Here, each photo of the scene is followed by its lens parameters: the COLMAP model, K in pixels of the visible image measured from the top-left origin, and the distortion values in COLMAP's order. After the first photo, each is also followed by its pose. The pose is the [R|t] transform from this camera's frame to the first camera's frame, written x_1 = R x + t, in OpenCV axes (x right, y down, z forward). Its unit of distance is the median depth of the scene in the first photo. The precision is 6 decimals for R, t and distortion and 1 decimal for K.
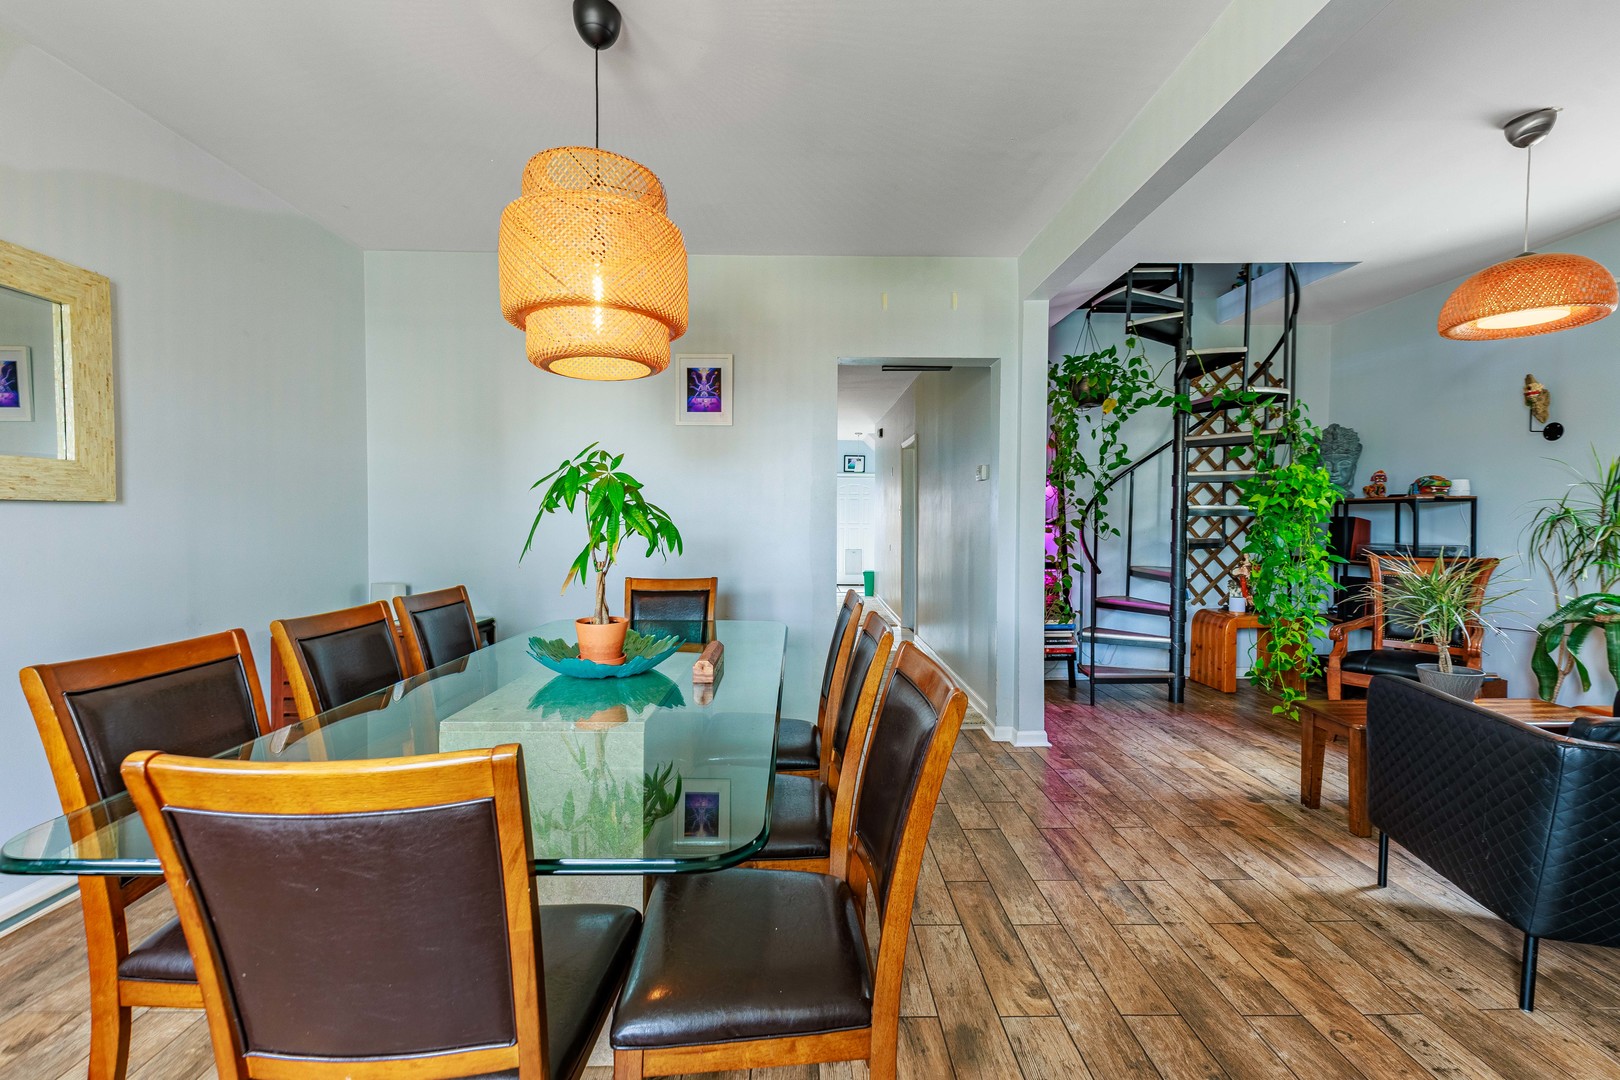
lens RADIAL K [[643.6, 0, 808.8], [0, 643.6, 536.0], [0, 0, 1]] dist [0.003843, -0.000187]
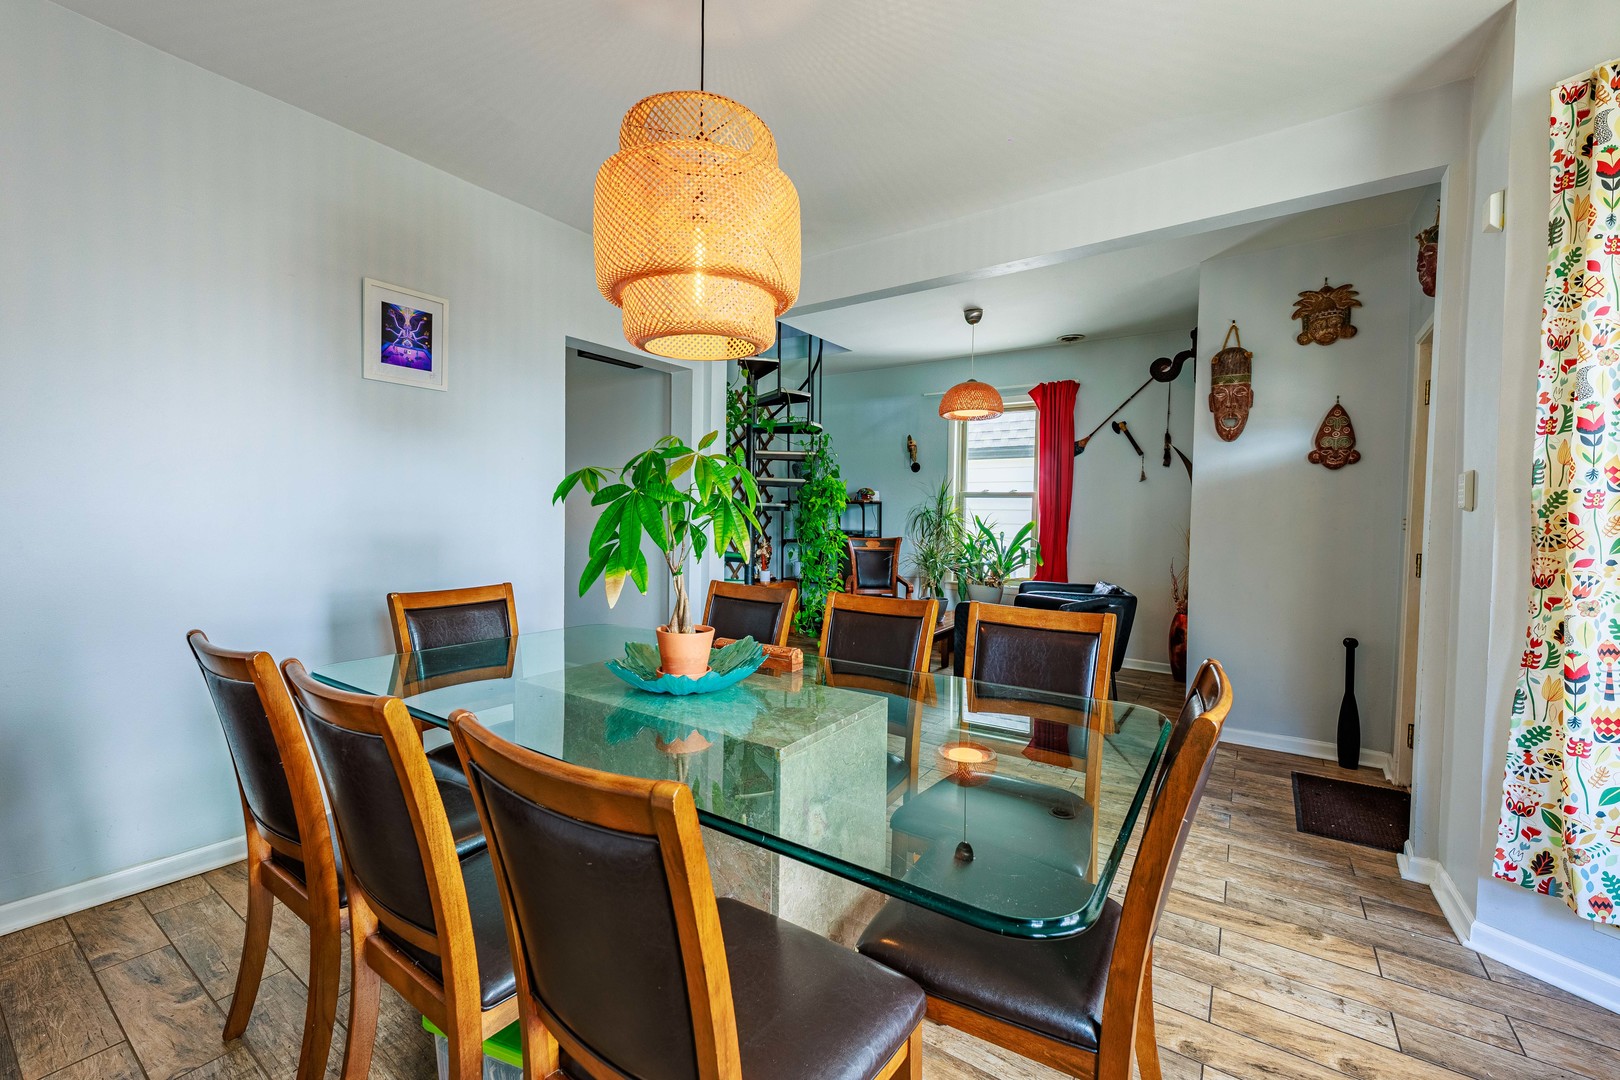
lens RADIAL K [[643.6, 0, 808.8], [0, 643.6, 536.0], [0, 0, 1]] dist [0.003843, -0.000187]
pose [[0.576324, -0.022453, 0.816913, -0.496143], [0.010844, 0.999745, 0.019828, -0.005816], [-0.817150, -0.002569, 0.576420, 0.180448]]
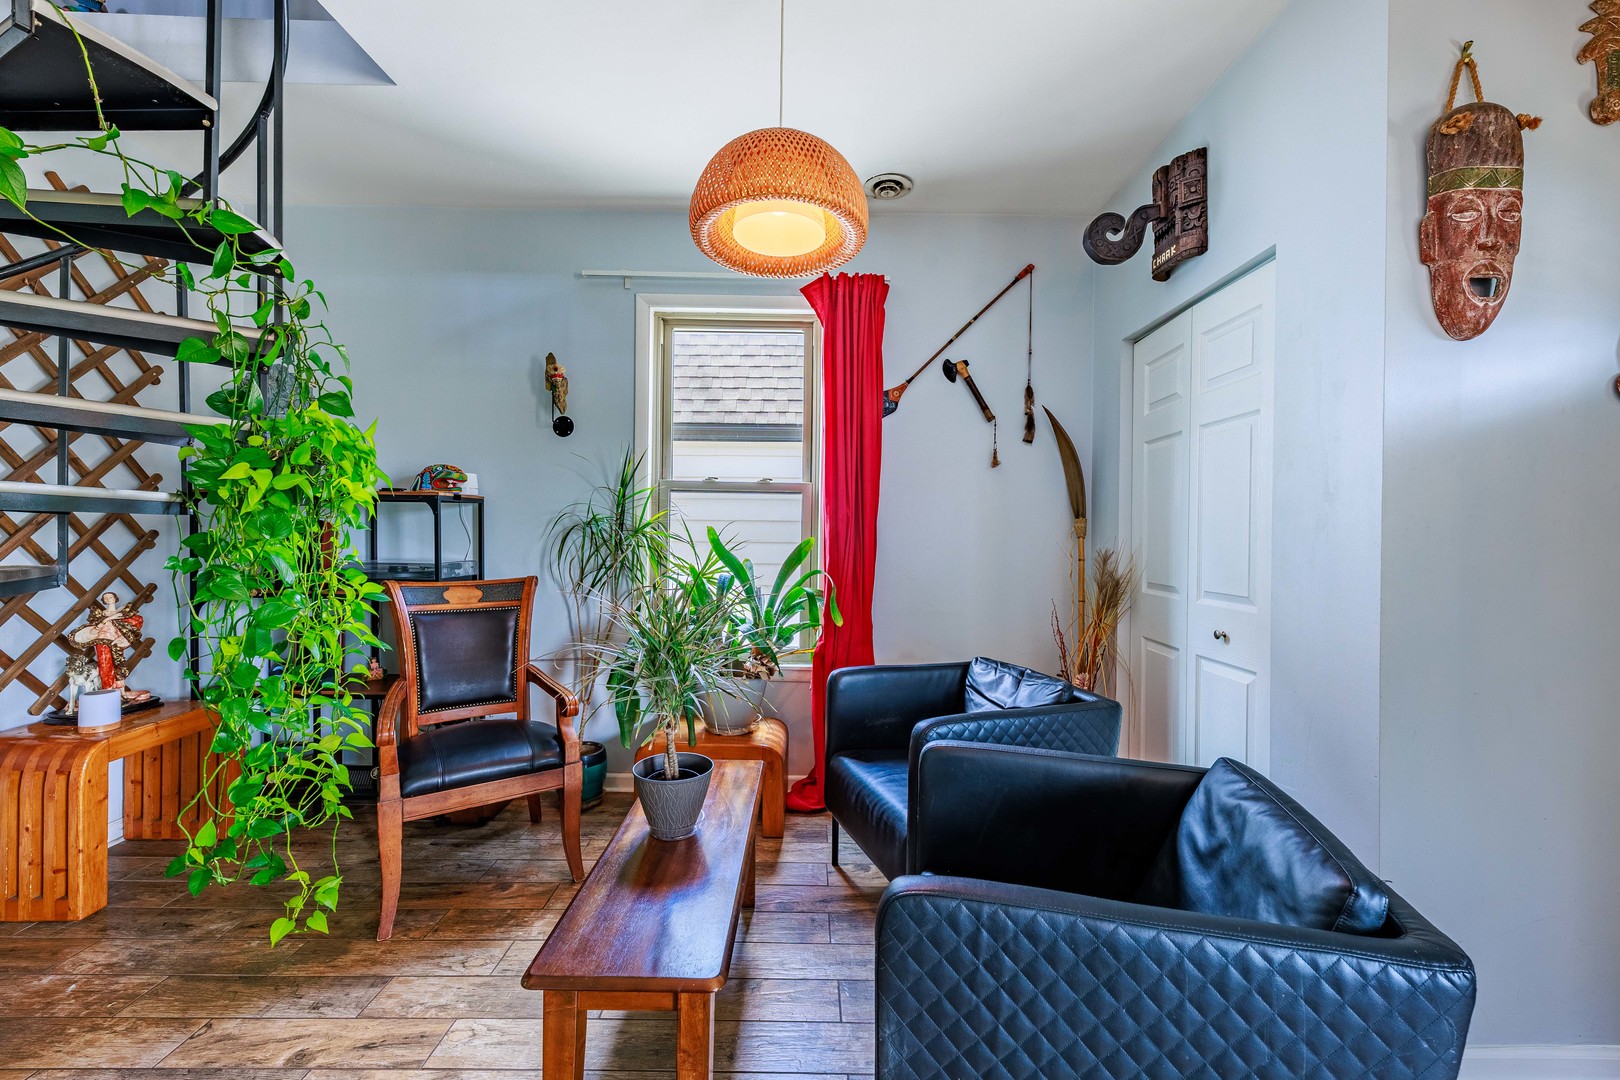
lens RADIAL K [[643.6, 0, 808.8], [0, 643.6, 536.0], [0, 0, 1]] dist [0.003843, -0.000187]
pose [[0.016418, -0.005523, 0.999850, 0.273466], [0.017851, 0.999827, 0.005230, -0.011853], [-0.999706, 0.017762, 0.016514, 0.621248]]
